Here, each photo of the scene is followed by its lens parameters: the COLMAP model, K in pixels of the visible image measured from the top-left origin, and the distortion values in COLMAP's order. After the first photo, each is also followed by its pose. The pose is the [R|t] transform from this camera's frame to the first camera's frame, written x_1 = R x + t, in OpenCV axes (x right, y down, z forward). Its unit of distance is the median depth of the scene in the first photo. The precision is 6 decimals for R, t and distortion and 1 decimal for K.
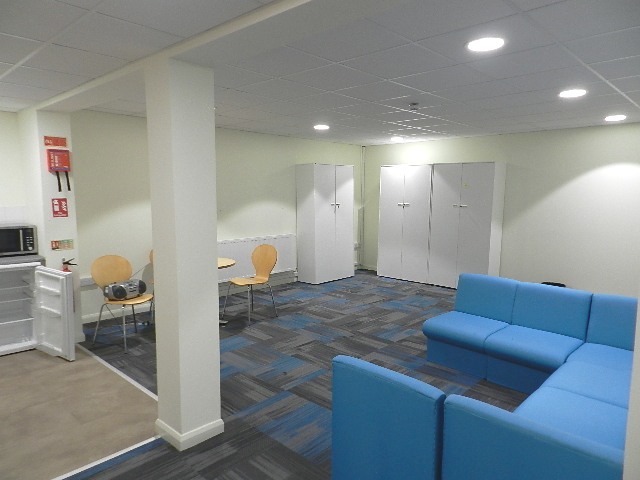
lens RADIAL K [[438.0, 0, 319.1], [0, 438.0, 241.4], [0, 0, 1]] dist [0.005298, 0.002368]
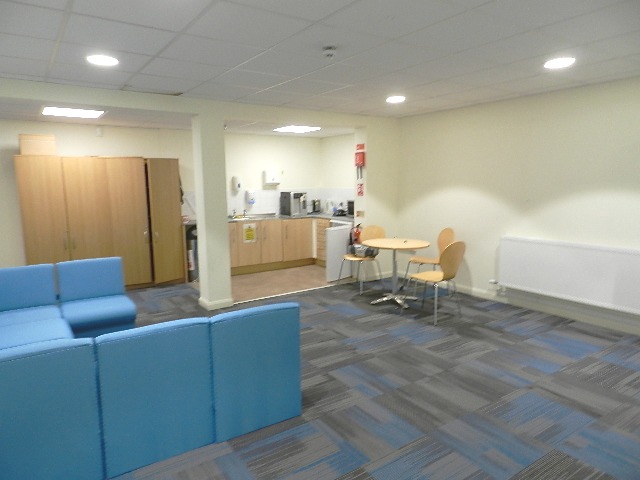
lens RADIAL K [[438.0, 0, 319.4], [0, 438.0, 239.6], [0, 0, 1]] dist [0.005298, 0.002368]
pose [[-0.209582, 0.127293, -0.969470, 0.794013], [-0.105053, 0.982819, 0.151757, -0.102368], [0.972131, 0.133651, -0.192609, 0.981319]]
